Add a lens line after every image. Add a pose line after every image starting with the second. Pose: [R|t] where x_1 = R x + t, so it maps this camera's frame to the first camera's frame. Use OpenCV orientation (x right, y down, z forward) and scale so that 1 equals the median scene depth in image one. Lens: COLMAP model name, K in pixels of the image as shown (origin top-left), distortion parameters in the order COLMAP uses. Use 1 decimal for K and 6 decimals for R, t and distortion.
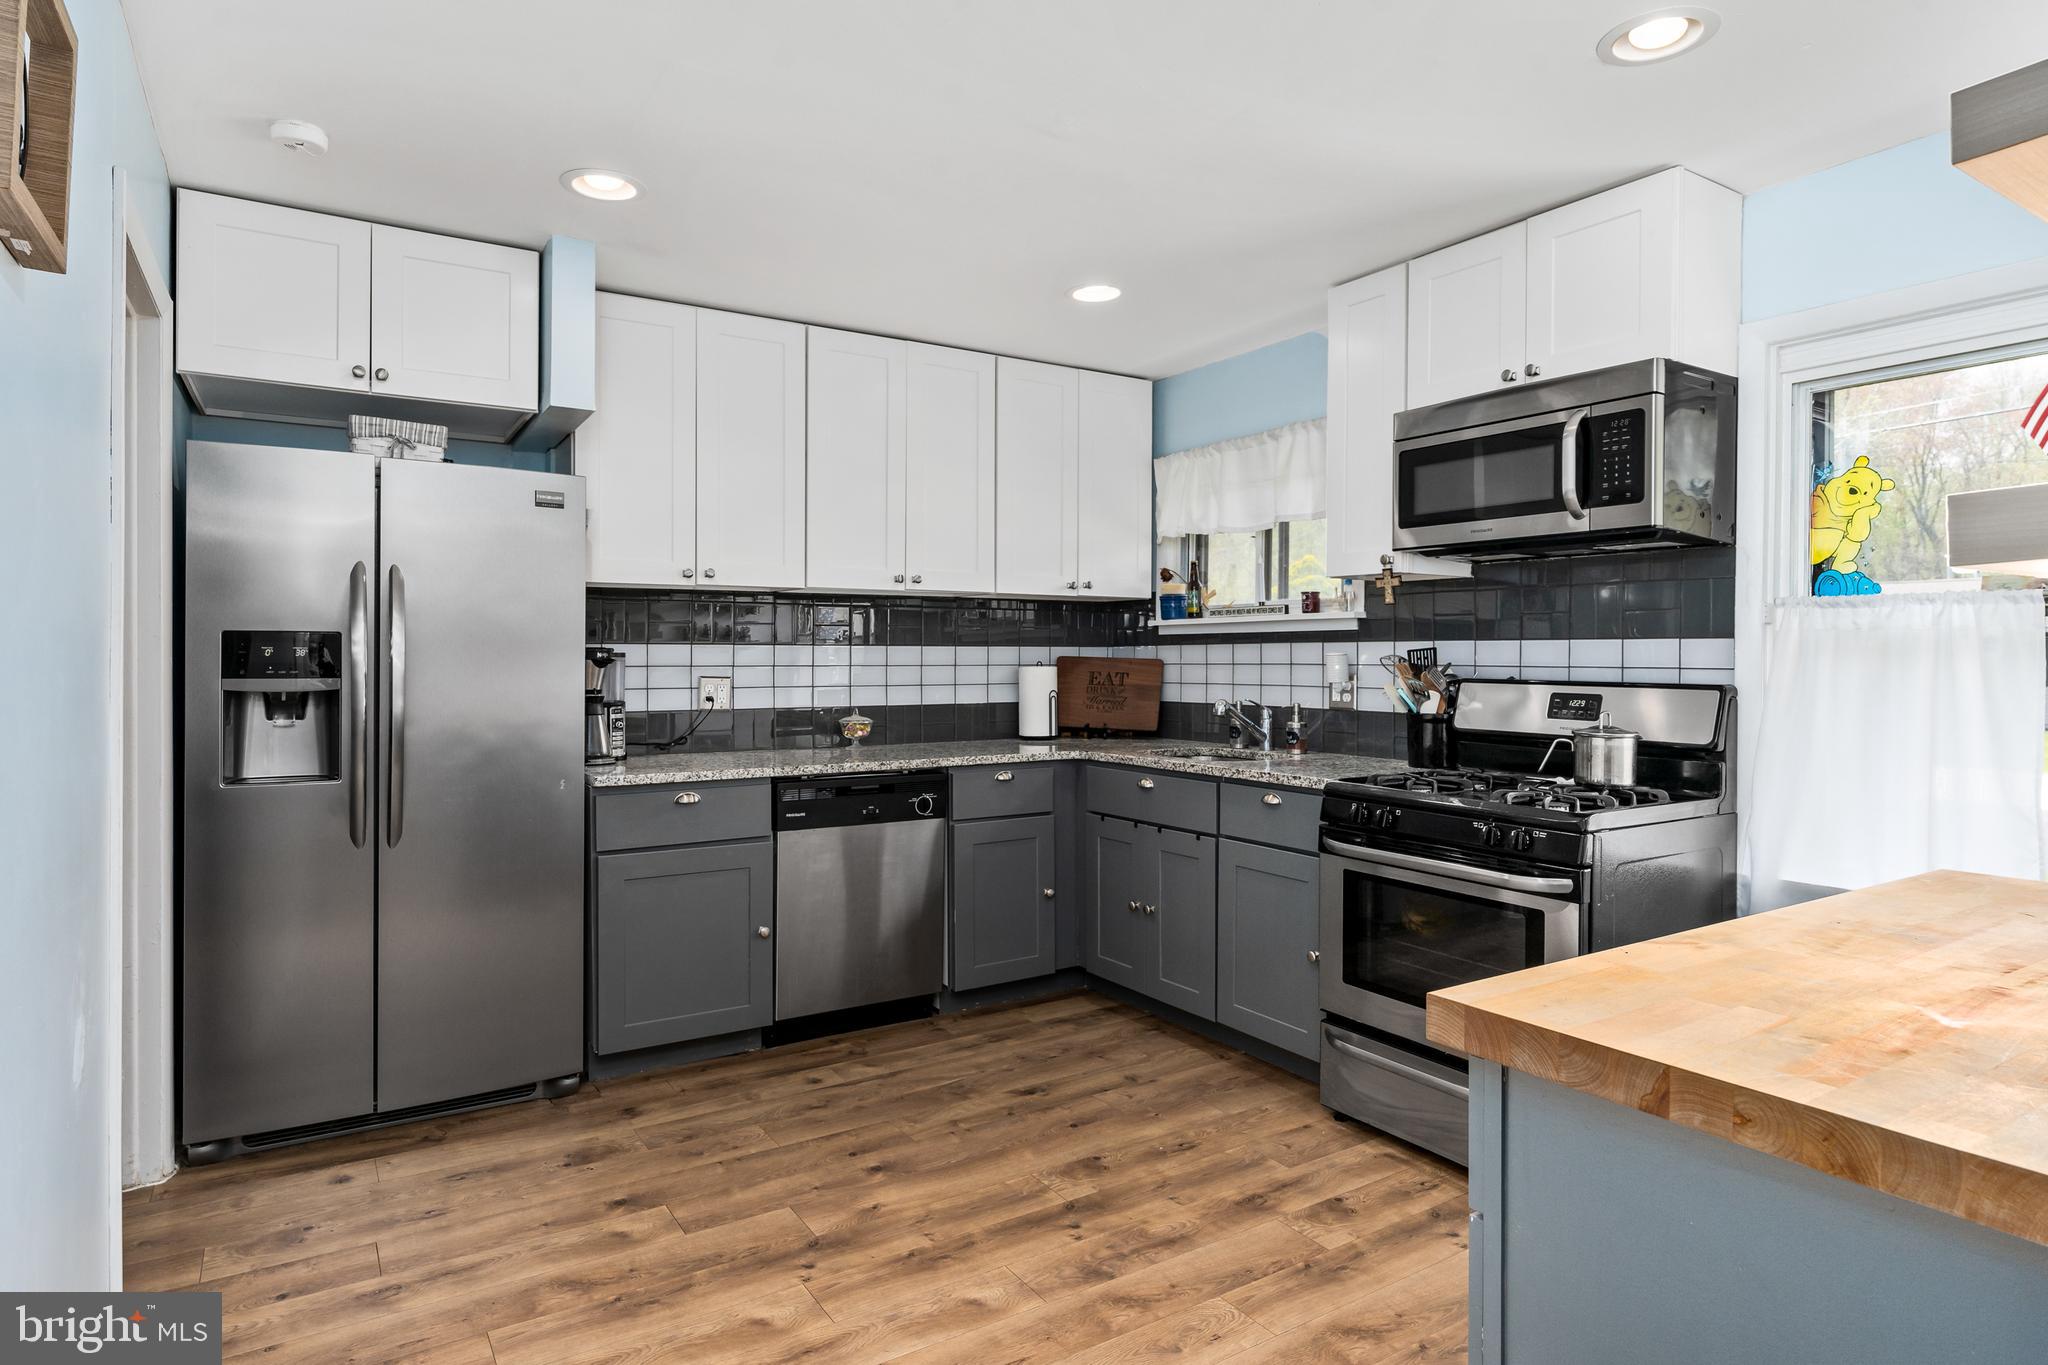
lens RADIAL K [[1134.1, 0, 967.9], [0, 1134.1, 652.6], [0, 0, 1]] dist [0.006867, 0.001059]
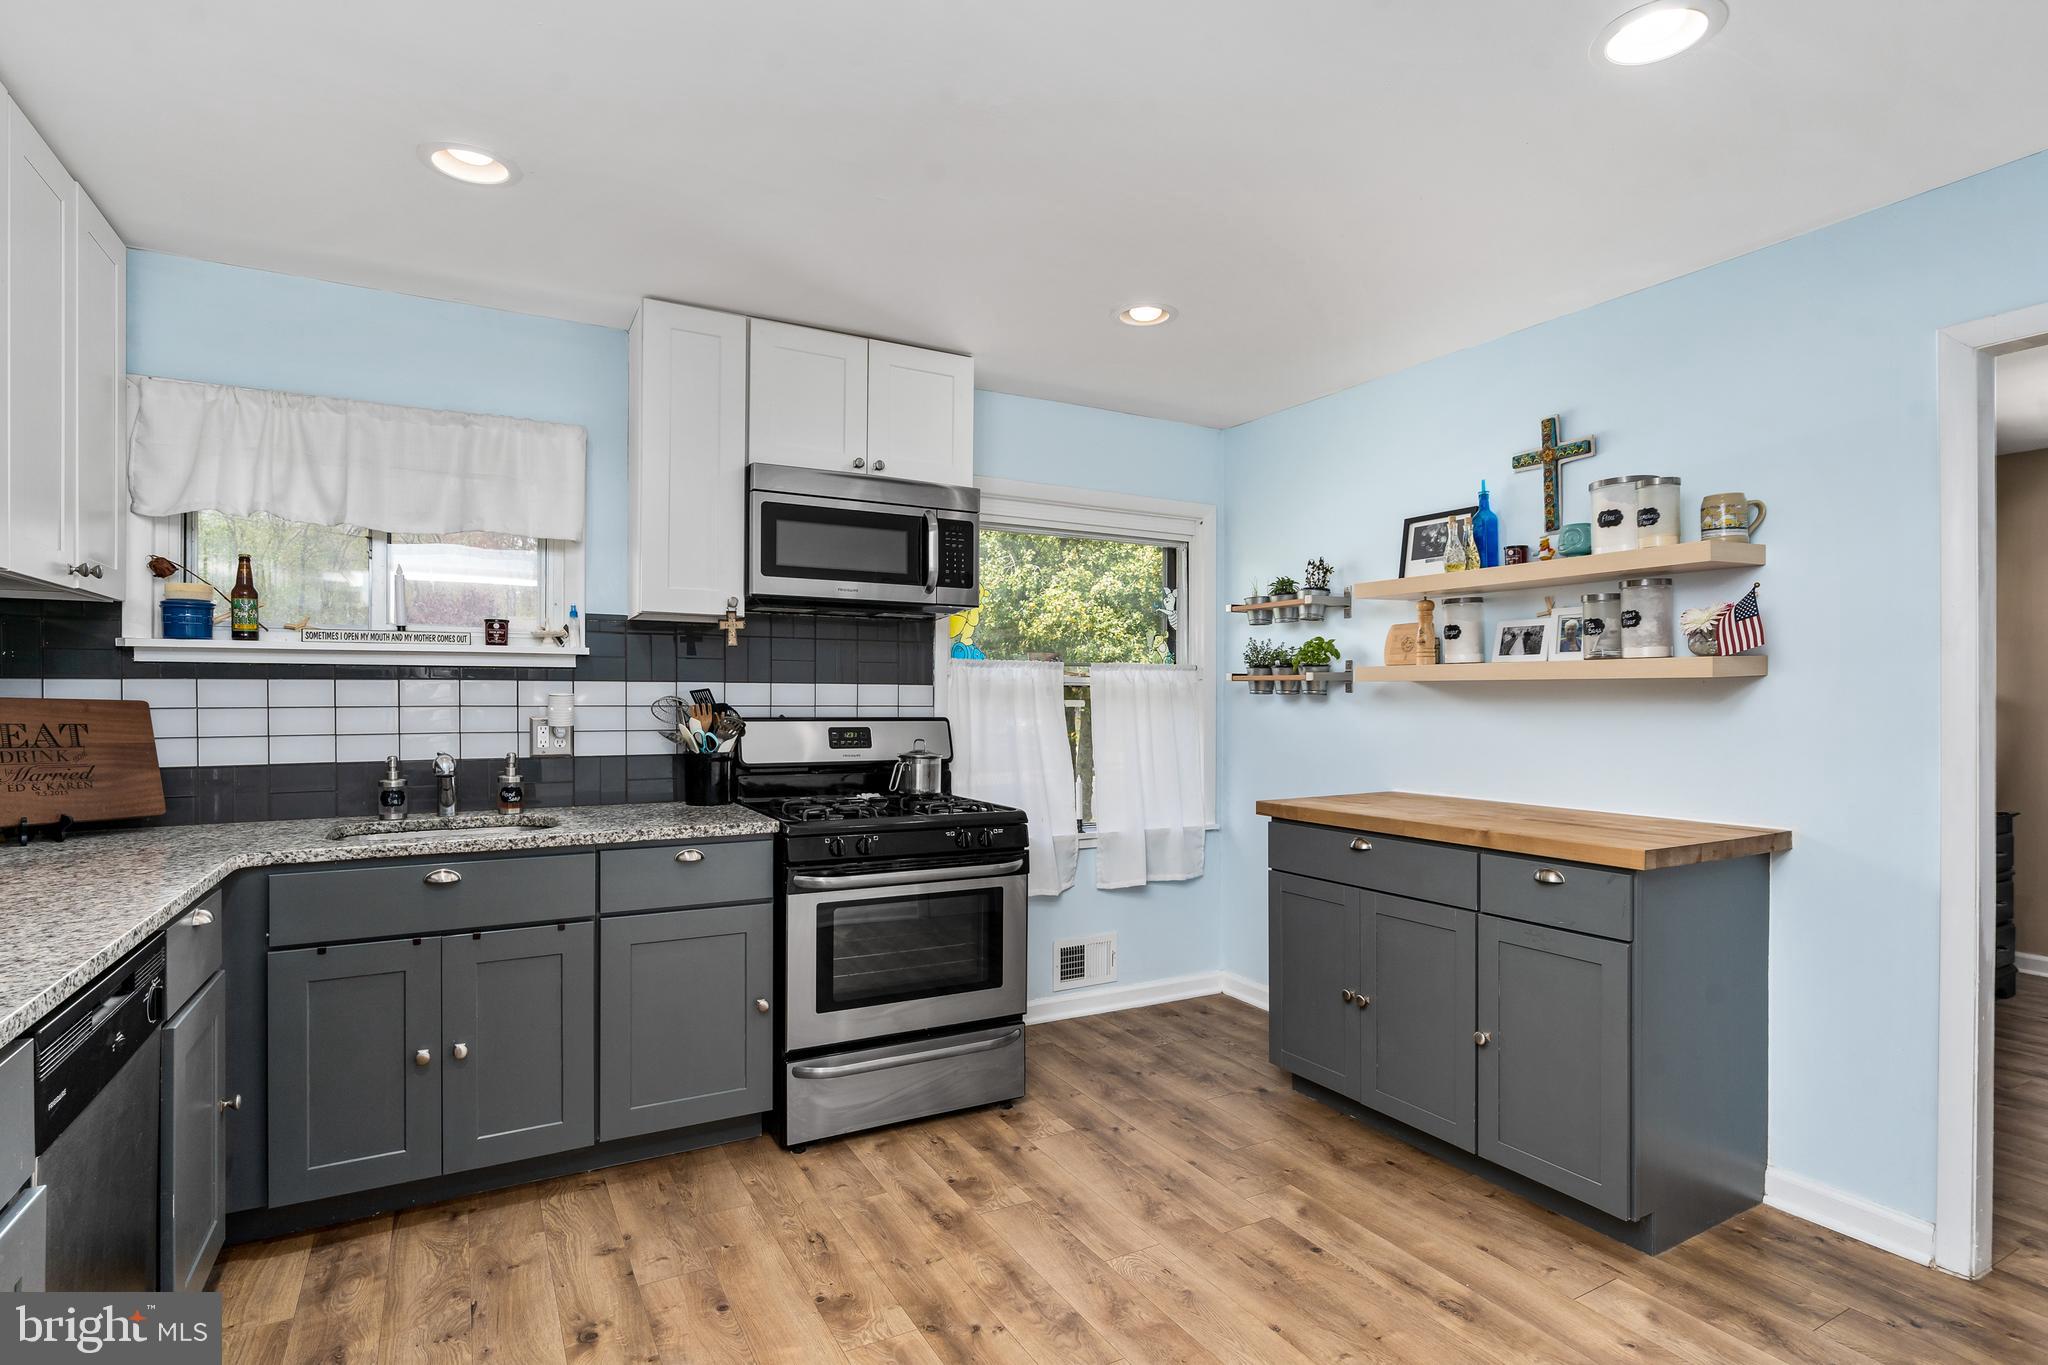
lens RADIAL K [[1063.8, 0, 1014.7], [0, 1063.8, 688.3], [0, 0, 1]] dist [-0.005017, 0.002894]
pose [[0.022224, 0.005750, 0.999736, -0.518542], [-0.006382, 0.999964, -0.005610, -0.000980], [-0.999733, -0.006256, 0.022260, 0.653984]]
